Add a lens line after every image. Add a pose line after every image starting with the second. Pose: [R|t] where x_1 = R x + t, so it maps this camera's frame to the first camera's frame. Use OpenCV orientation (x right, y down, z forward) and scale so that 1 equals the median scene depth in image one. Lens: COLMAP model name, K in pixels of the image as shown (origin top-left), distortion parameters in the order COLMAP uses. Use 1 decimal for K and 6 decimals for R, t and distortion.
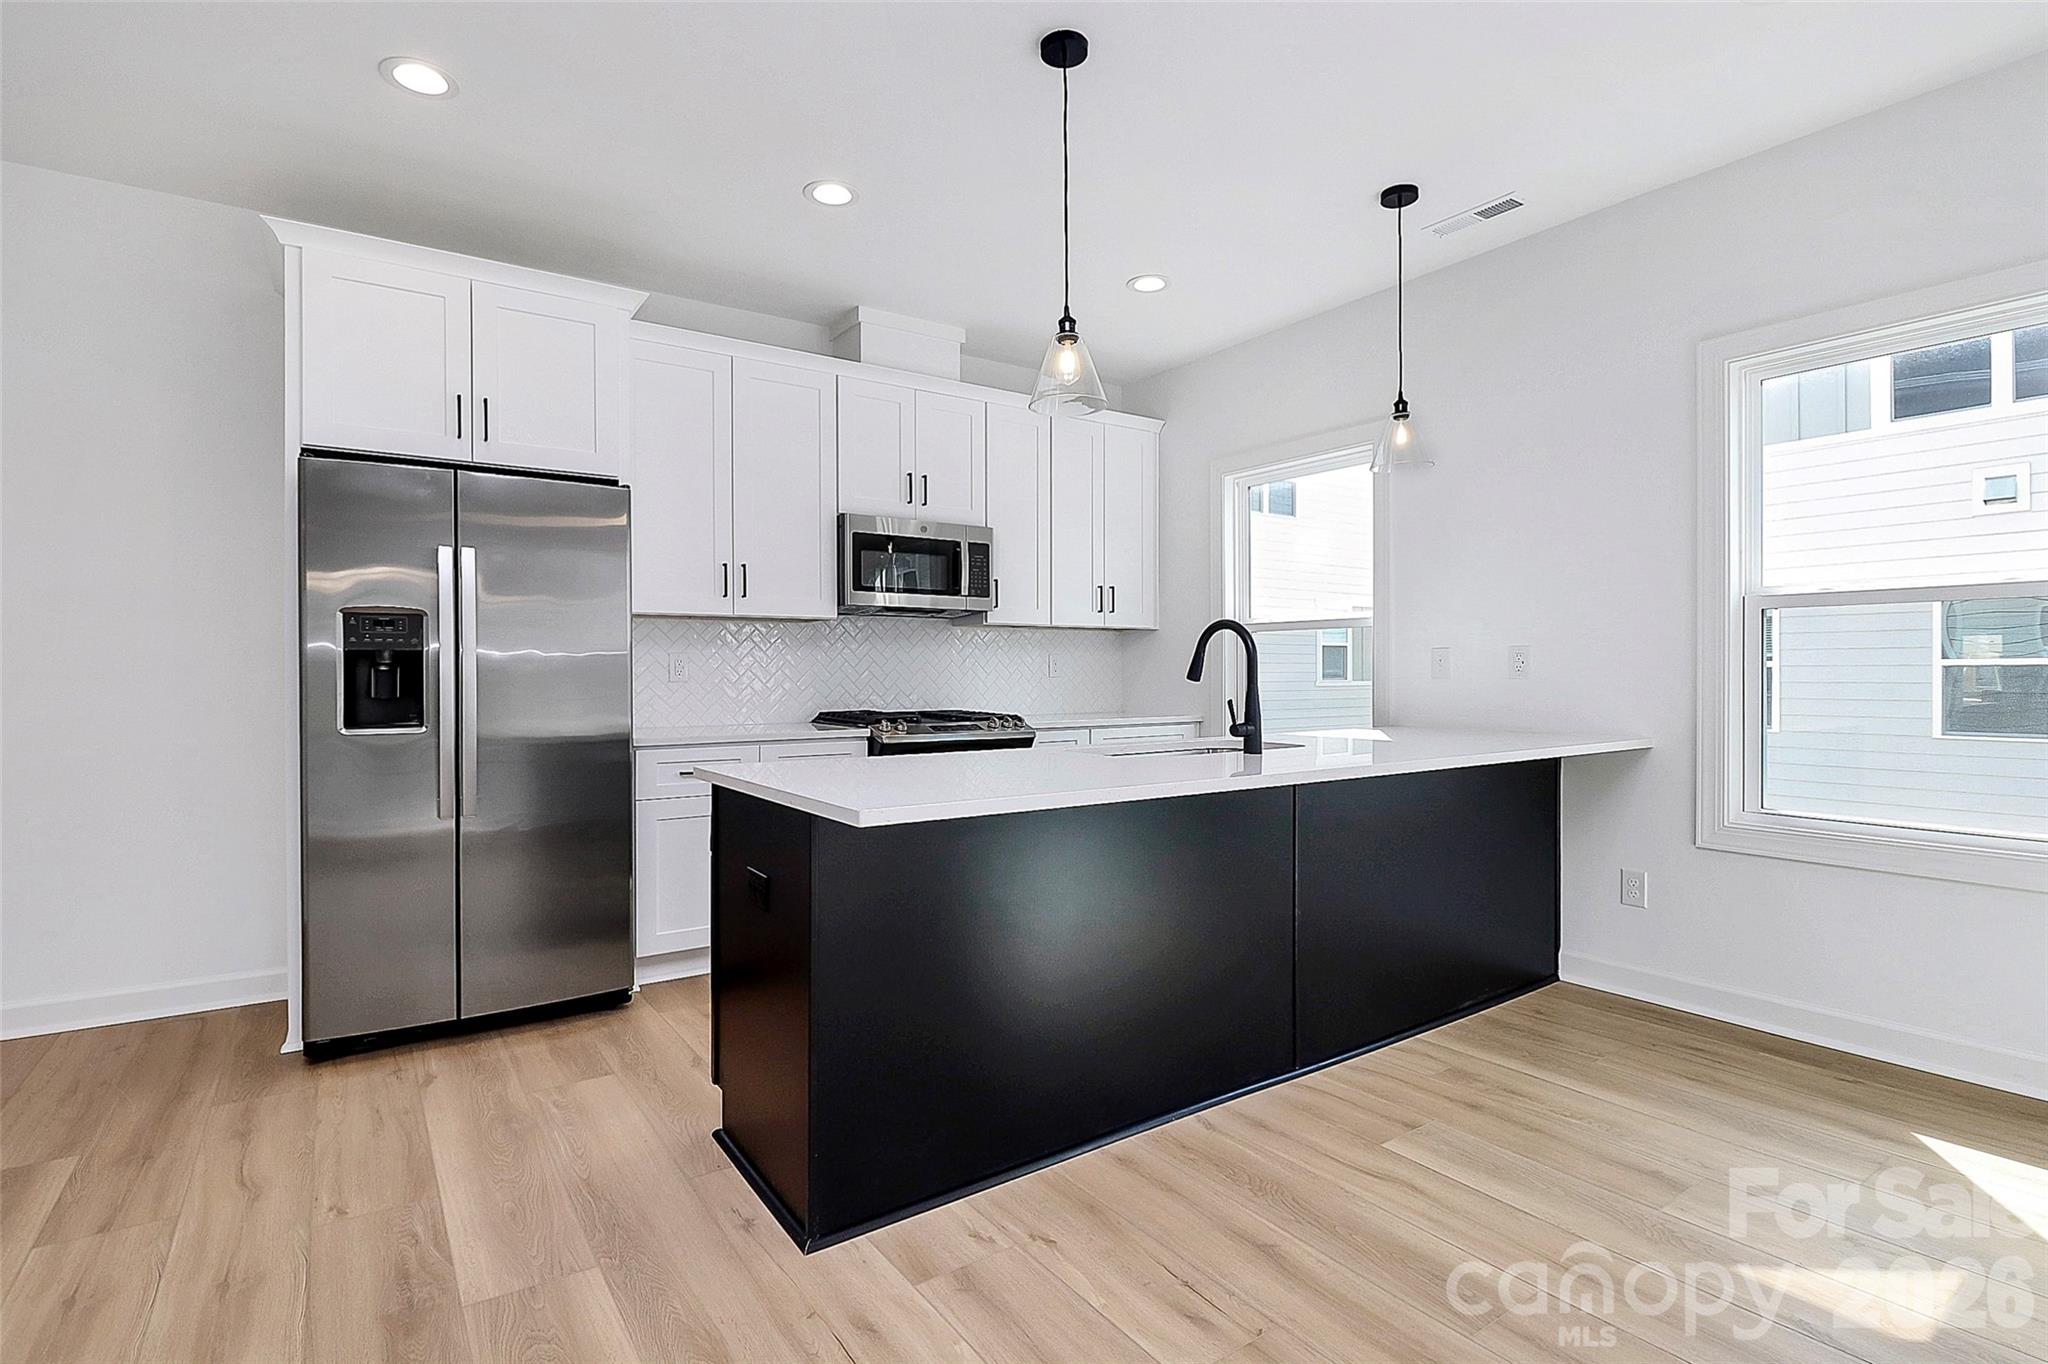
lens RADIAL K [[992.5, 0, 1025.9], [0, 992.5, 679.2], [0, 0, 1]] dist [0.002747, -0.006590]
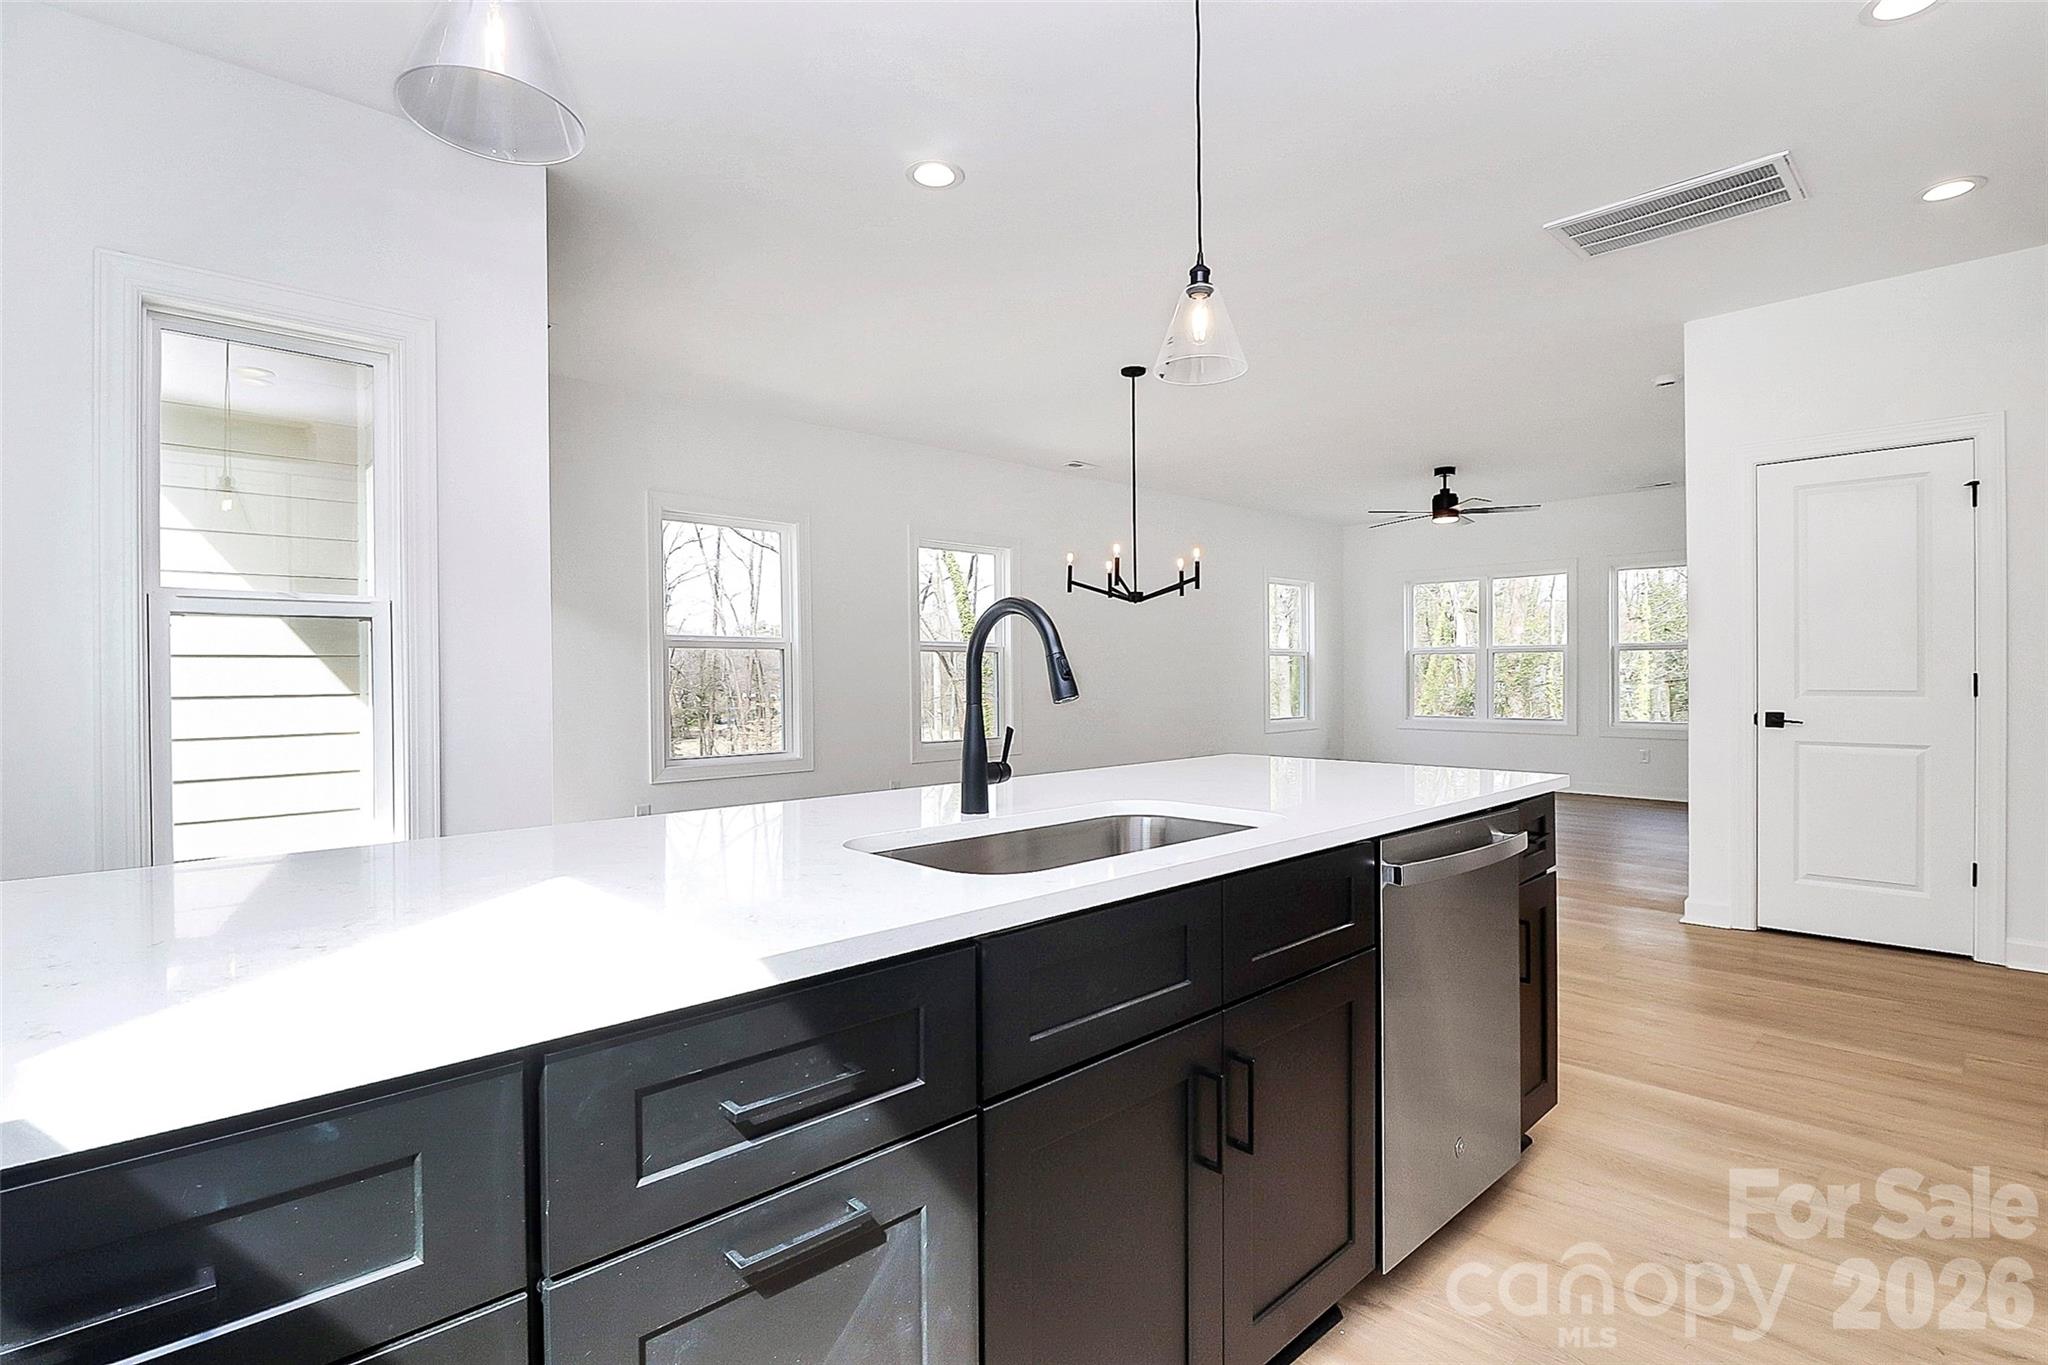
lens RADIAL K [[992.5, 0, 999.9], [0, 992.5, 678.7], [0, 0, 1]] dist [0.002747, -0.006590]
pose [[-0.989888, 0.006426, -0.141709, 0.235987], [0.005184, 0.999945, 0.009130, -0.010230], [0.141760, 0.008304, -0.989866, 1.301008]]
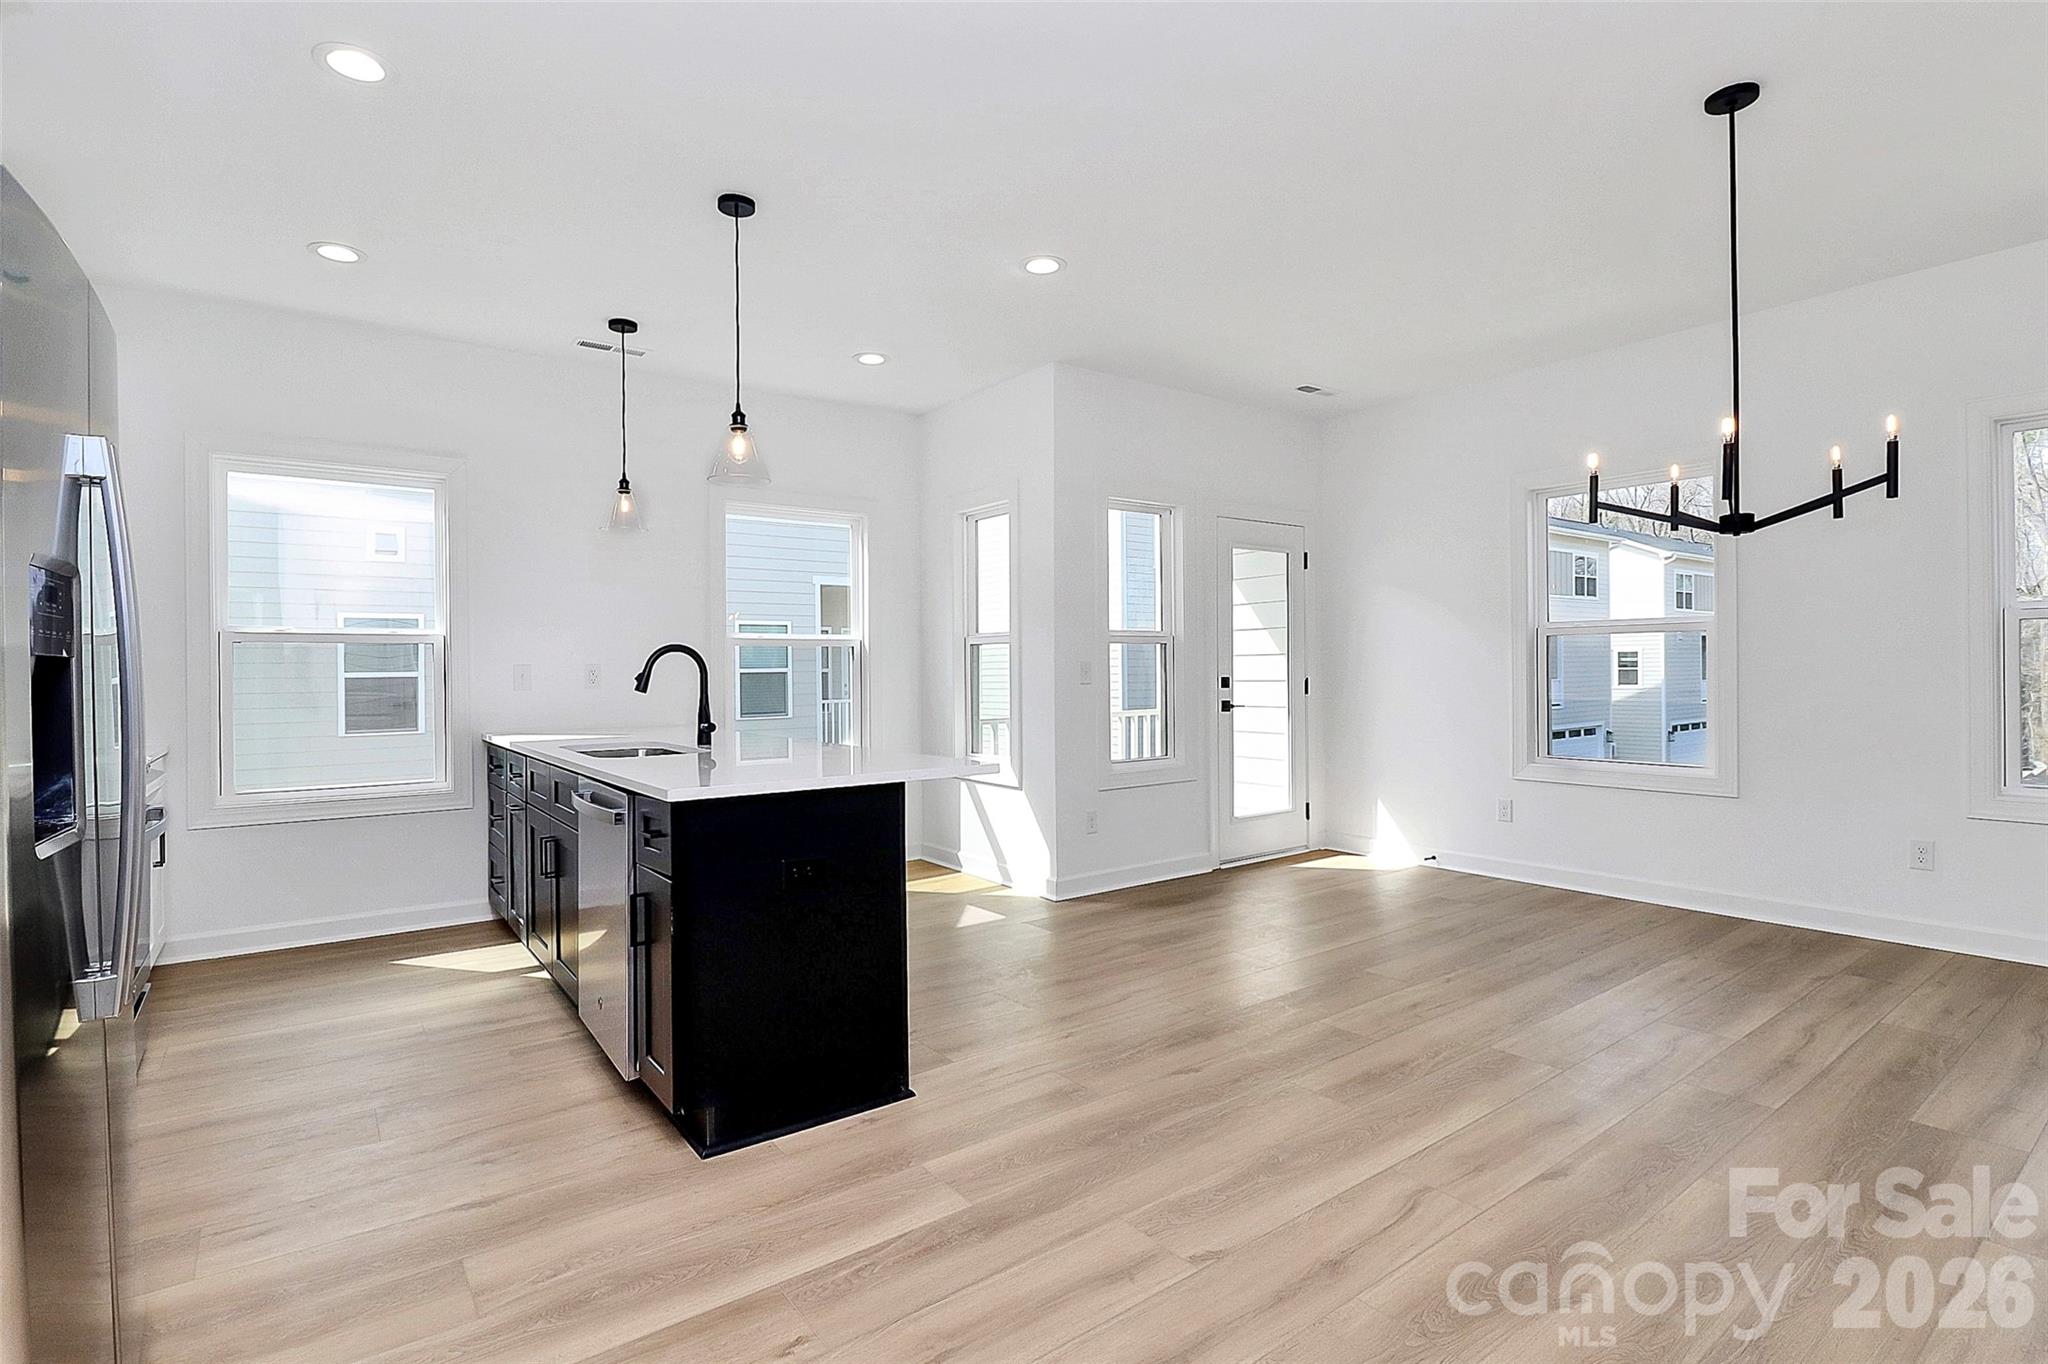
lens RADIAL K [[992.5, 0, 1030.7], [0, 992.5, 661.0], [0, 0, 1]] dist [0.002747, -0.006590]
pose [[-0.037932, 0.013071, 0.999195, -0.893735], [0.018005, 0.999761, -0.012395, -0.011548], [-0.999118, 0.017521, -0.038158, 0.477884]]
